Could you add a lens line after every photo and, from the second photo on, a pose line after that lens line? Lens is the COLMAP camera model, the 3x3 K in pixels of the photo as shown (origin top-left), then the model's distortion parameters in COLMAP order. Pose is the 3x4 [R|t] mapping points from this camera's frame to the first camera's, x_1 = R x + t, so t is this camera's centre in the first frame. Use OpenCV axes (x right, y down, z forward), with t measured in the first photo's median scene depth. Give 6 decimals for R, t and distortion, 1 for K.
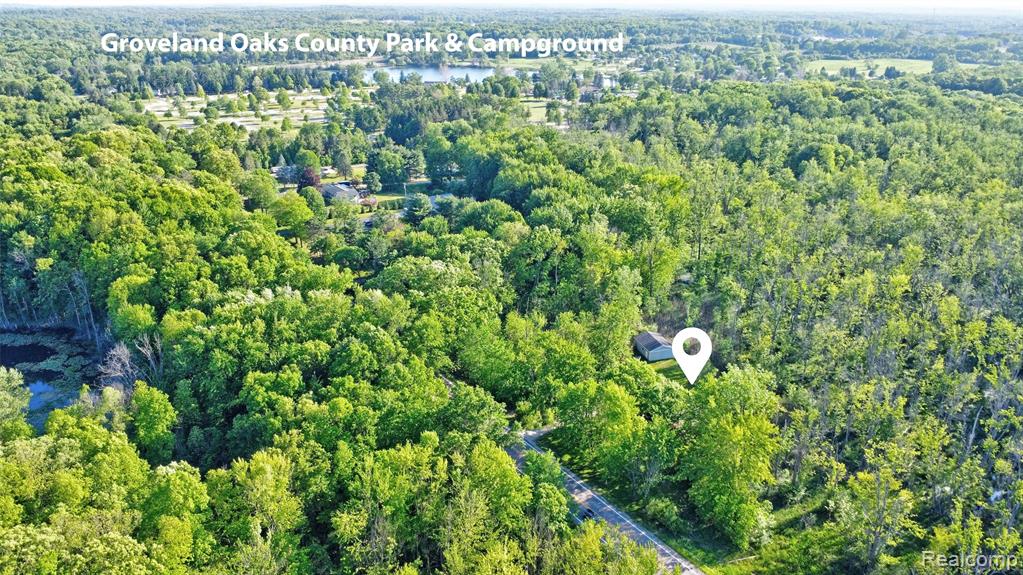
lens RADIAL K [[788.1, 0, 511.5], [0, 788.1, 287.5], [0, 0, 1]] dist [-0.033651, -0.004403]
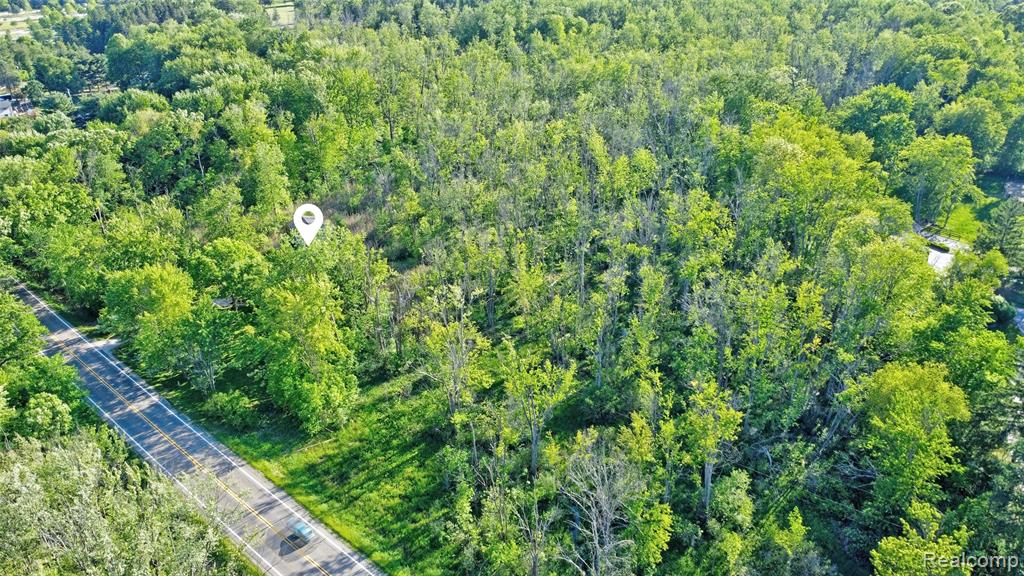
lens RADIAL K [[788.9, 0, 512.0], [0, 788.9, 288.0], [0, 0, 1]] dist [-0.033651, -0.004403]
pose [[0.968511, -0.134944, 0.209227, 0.187684], [0.111881, 0.986637, 0.118451, 0.053176], [-0.222415, -0.091313, 0.970667, 0.069049]]
